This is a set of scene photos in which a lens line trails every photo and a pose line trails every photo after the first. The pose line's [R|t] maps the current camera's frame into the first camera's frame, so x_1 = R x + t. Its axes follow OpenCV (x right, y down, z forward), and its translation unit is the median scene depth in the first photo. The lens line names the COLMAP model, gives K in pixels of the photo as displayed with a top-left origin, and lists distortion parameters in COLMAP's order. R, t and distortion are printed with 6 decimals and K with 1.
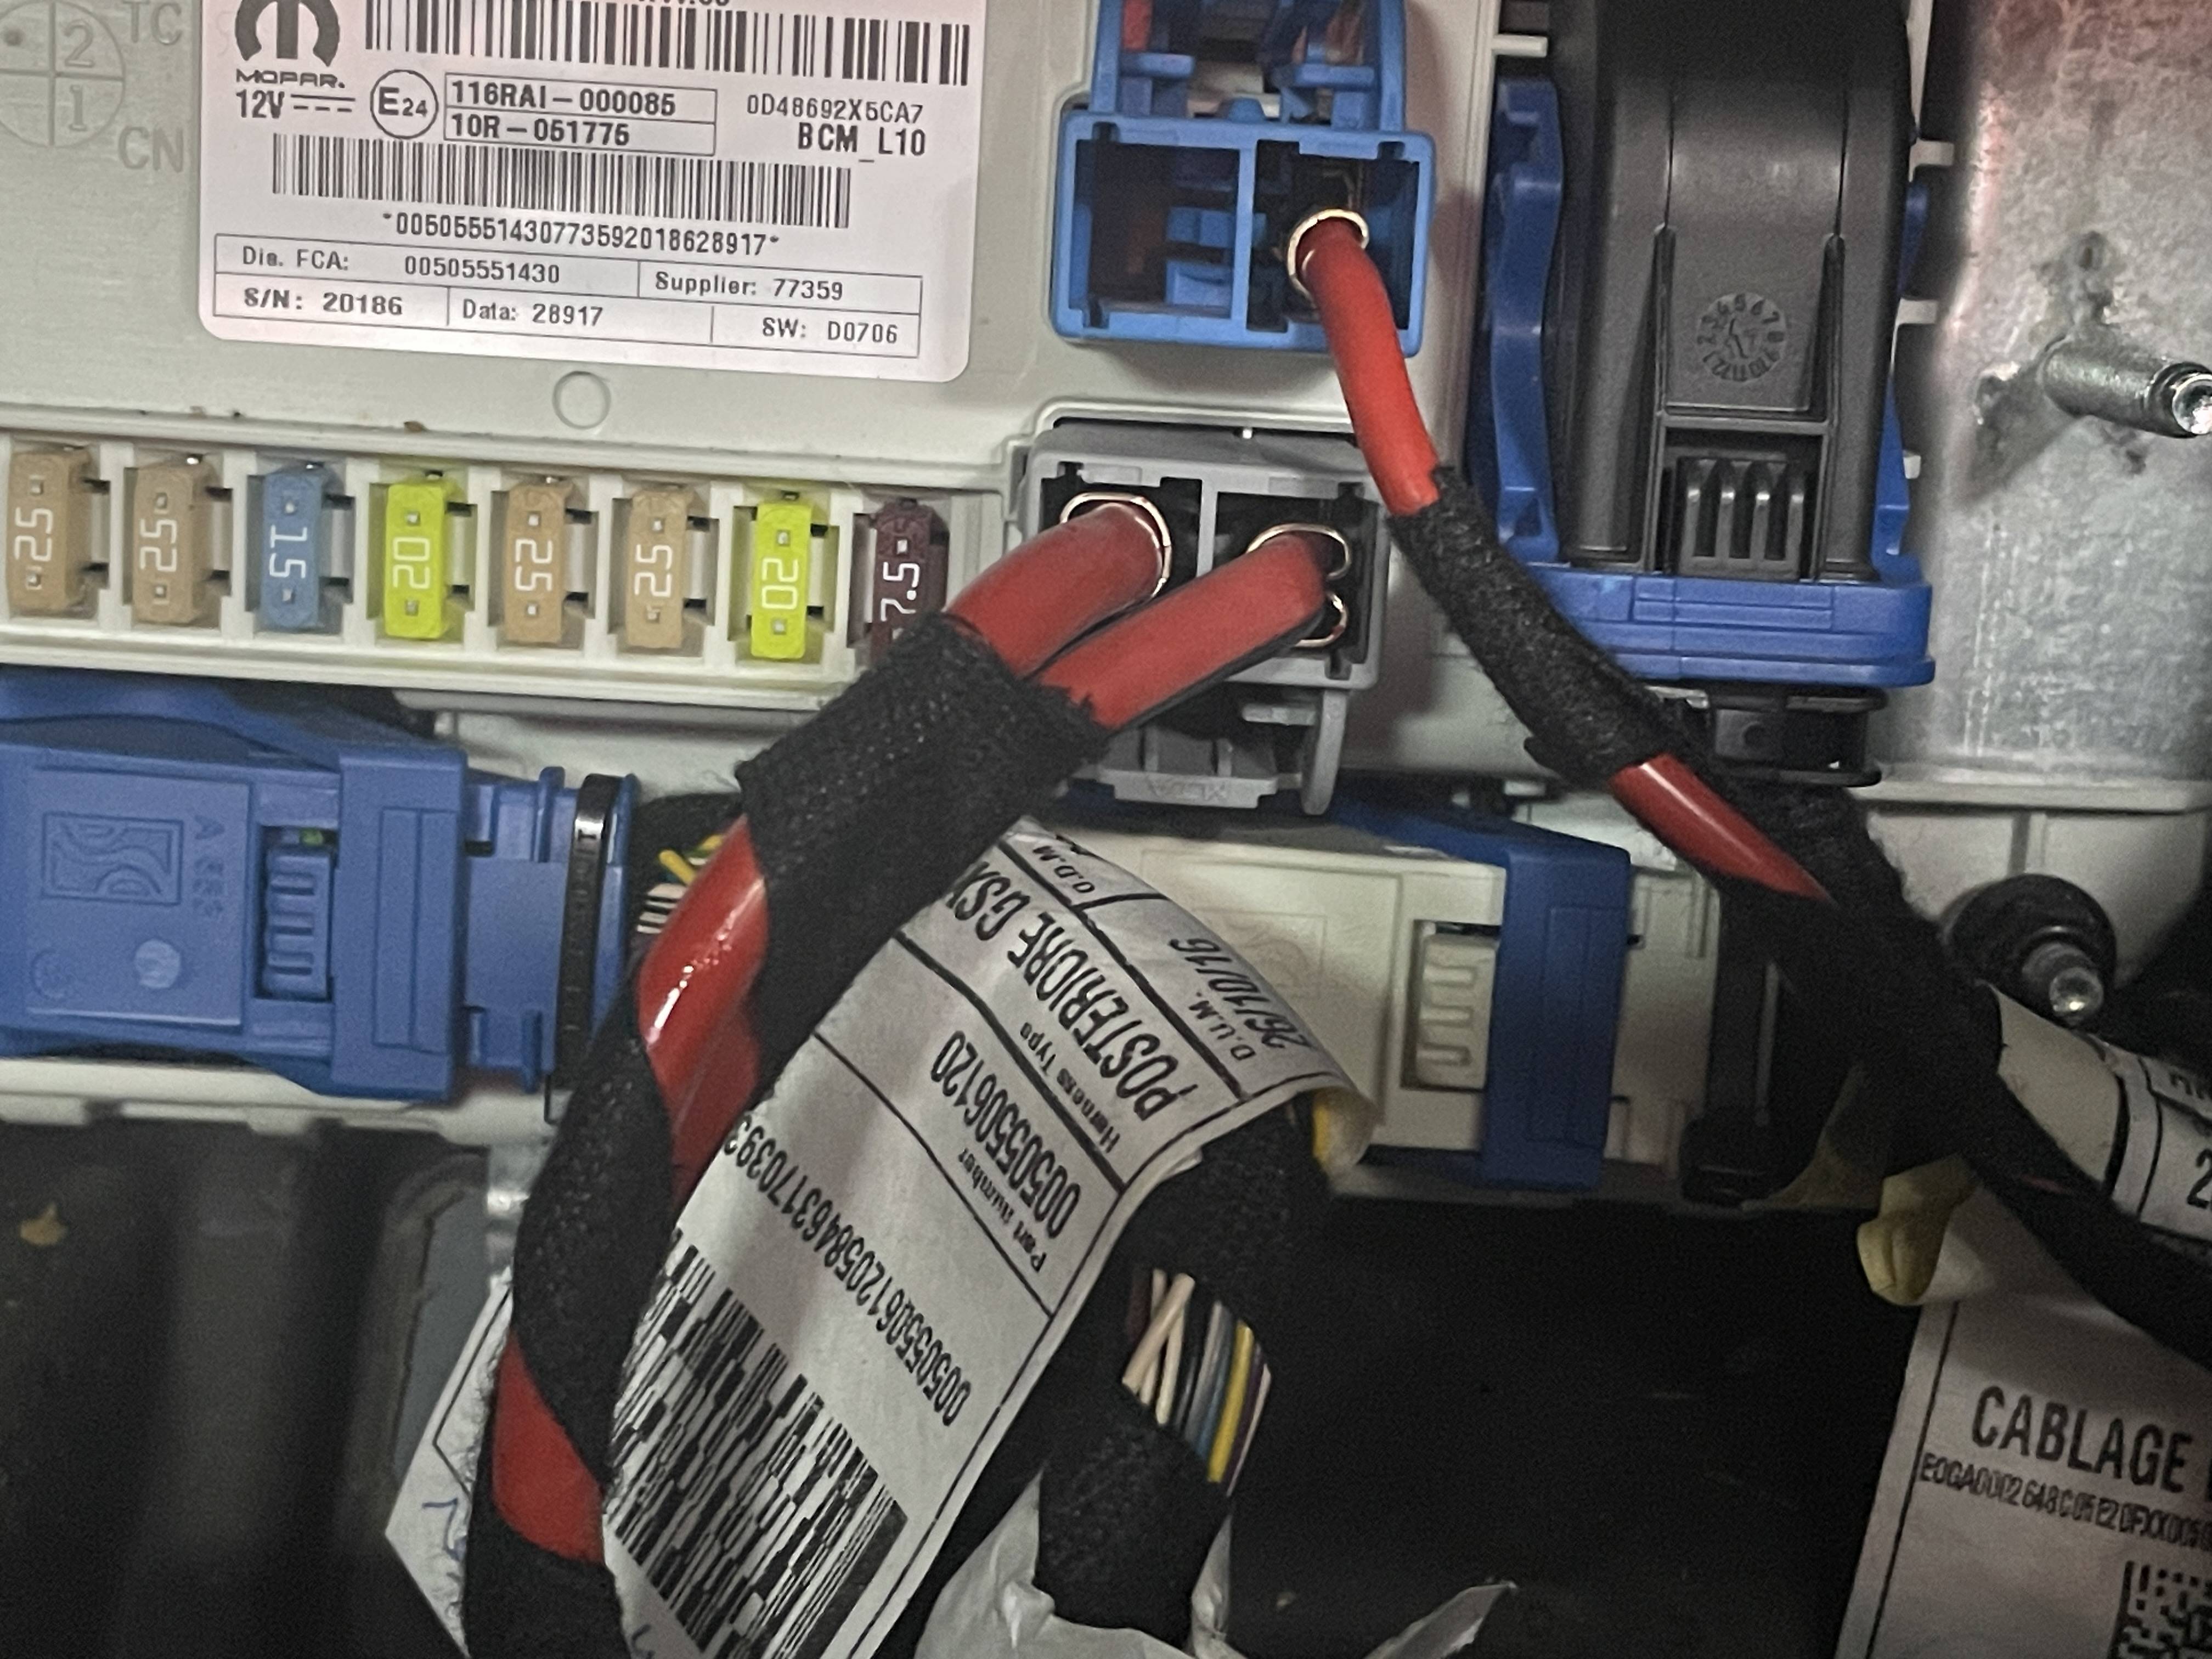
lens RADIAL K [[3567.9, 0, 1080.4], [0, 3567.9, 767.5], [0, 0, 1]] dist [0.175781, -0.585131]
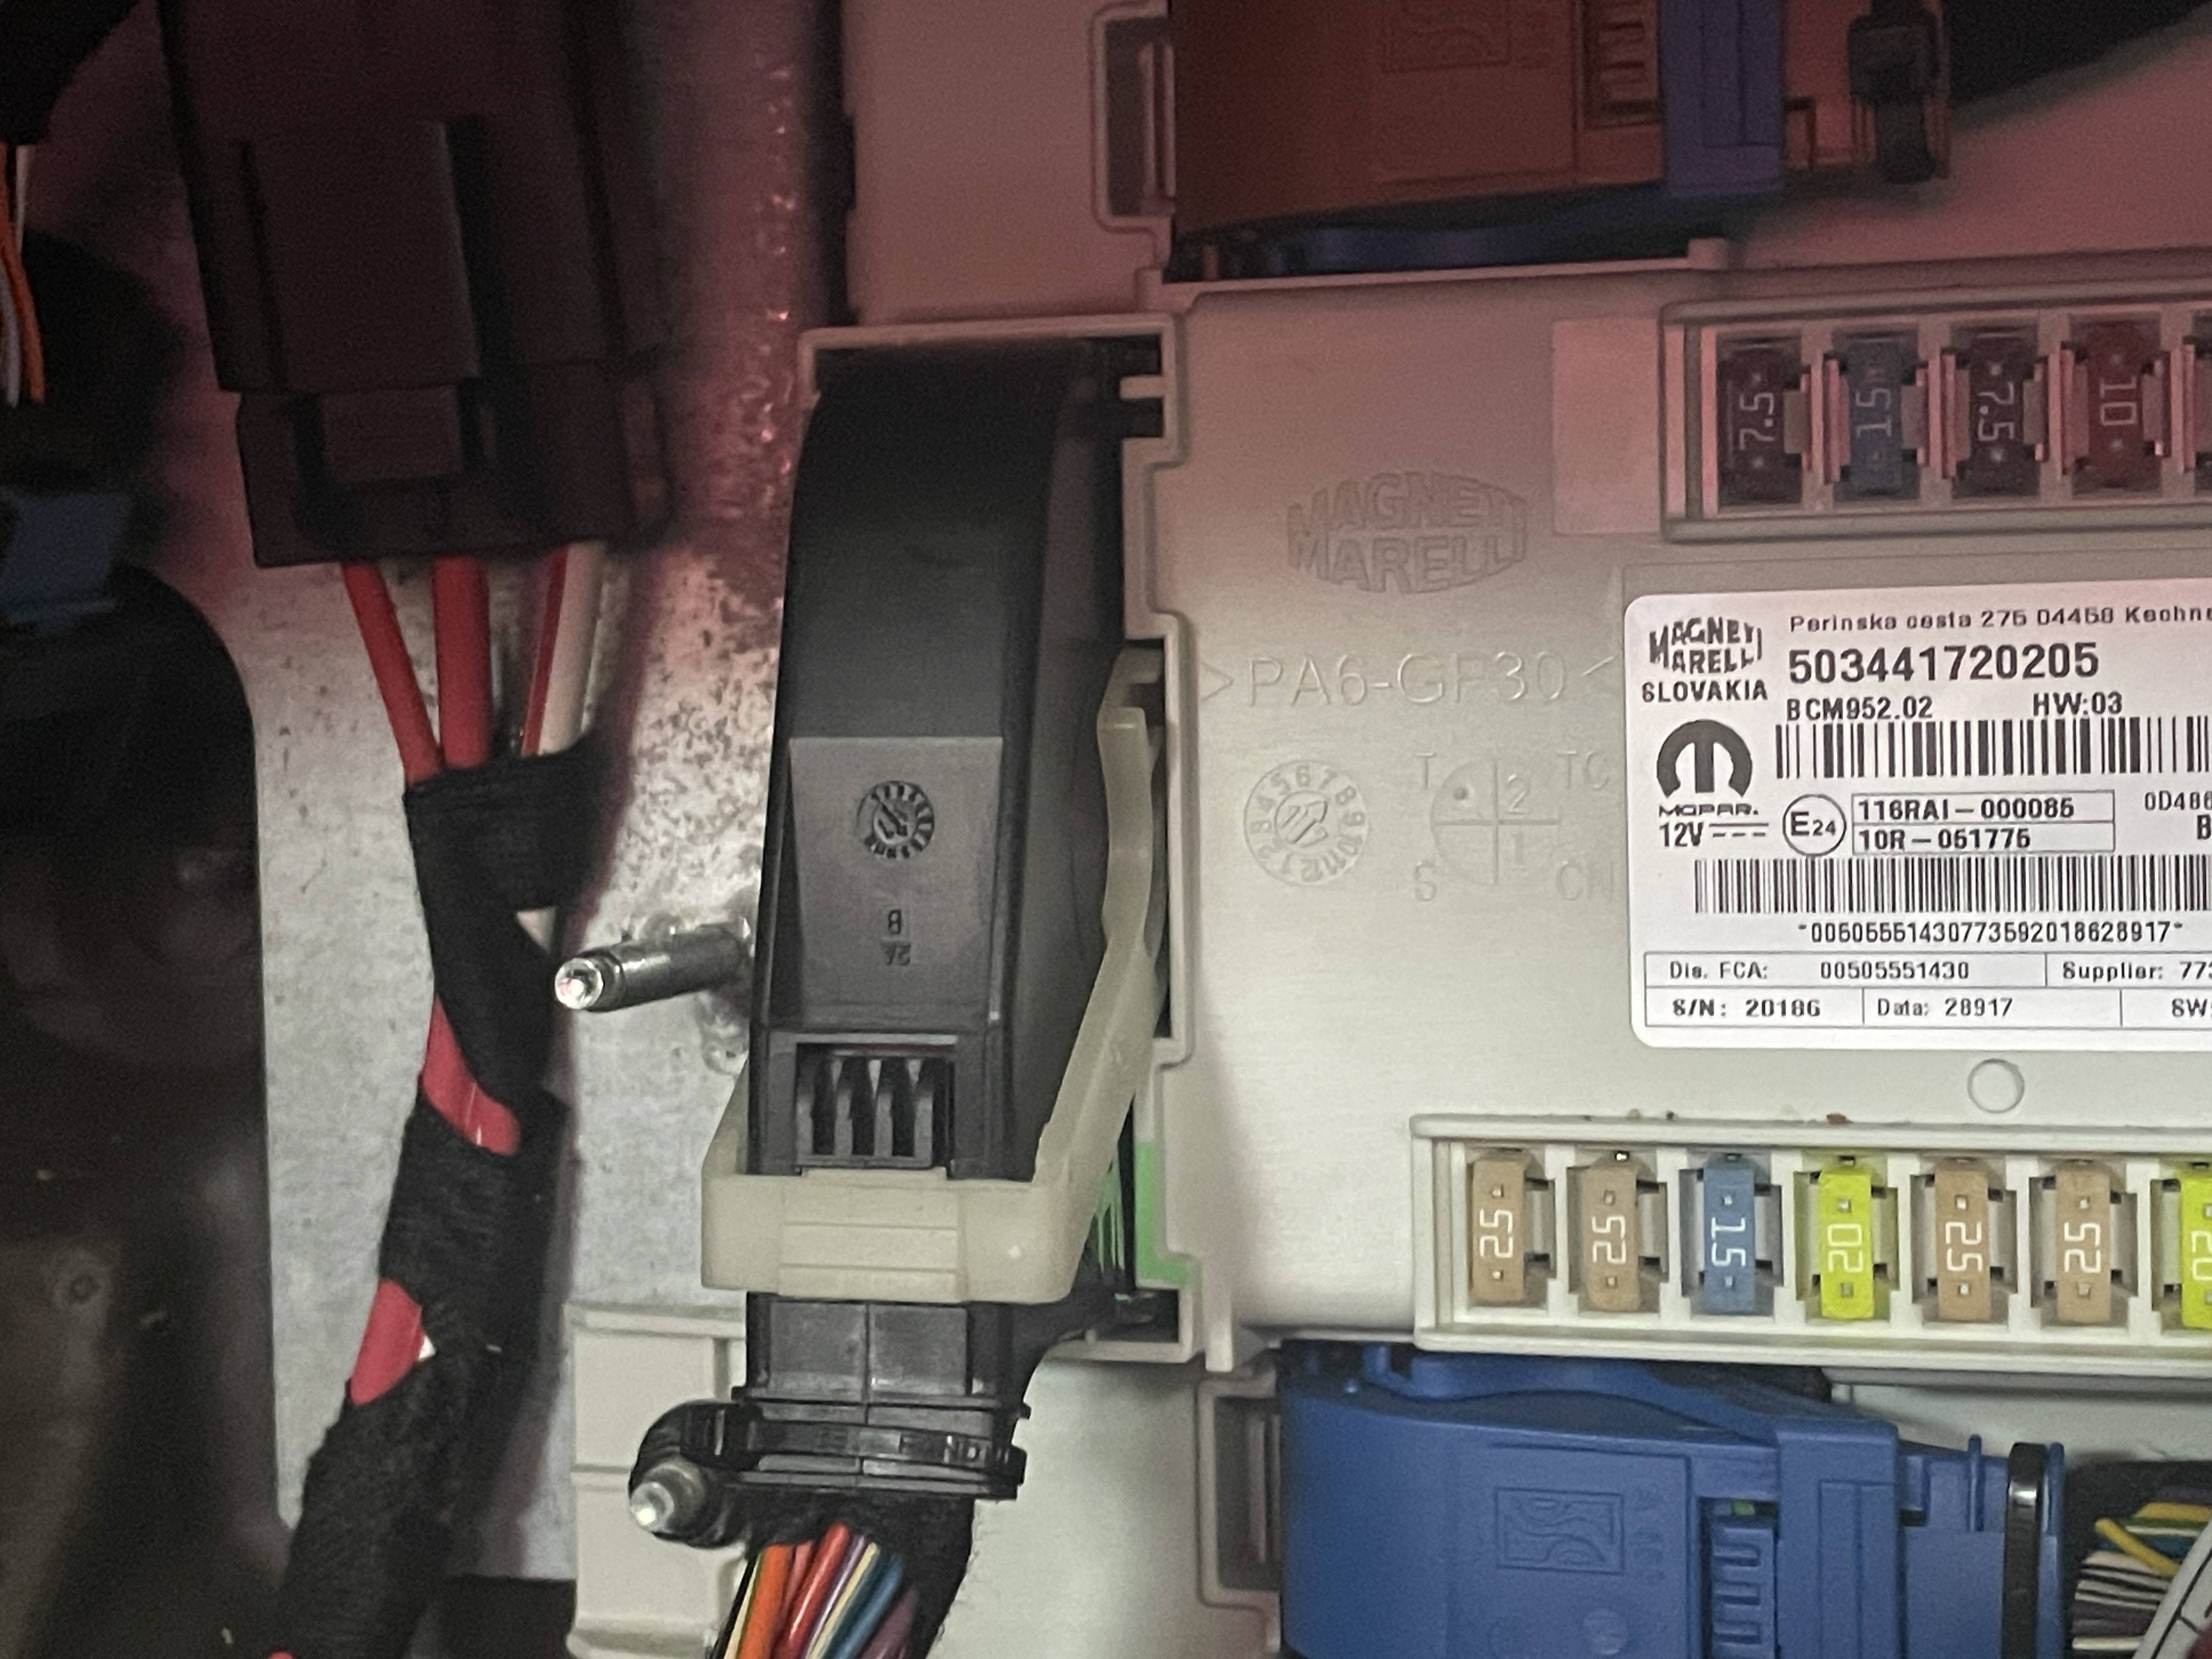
lens RADIAL K [[3557.8, 0, 1070.6], [0, 3557.8, 779.8], [0, 0, 1]] dist [0.199061, -0.701213]
pose [[0.961696, -0.071281, -0.264689, -0.115251], [0.030394, 0.987373, -0.155470, -0.035375], [0.272428, 0.141470, 0.951719, -0.097831]]
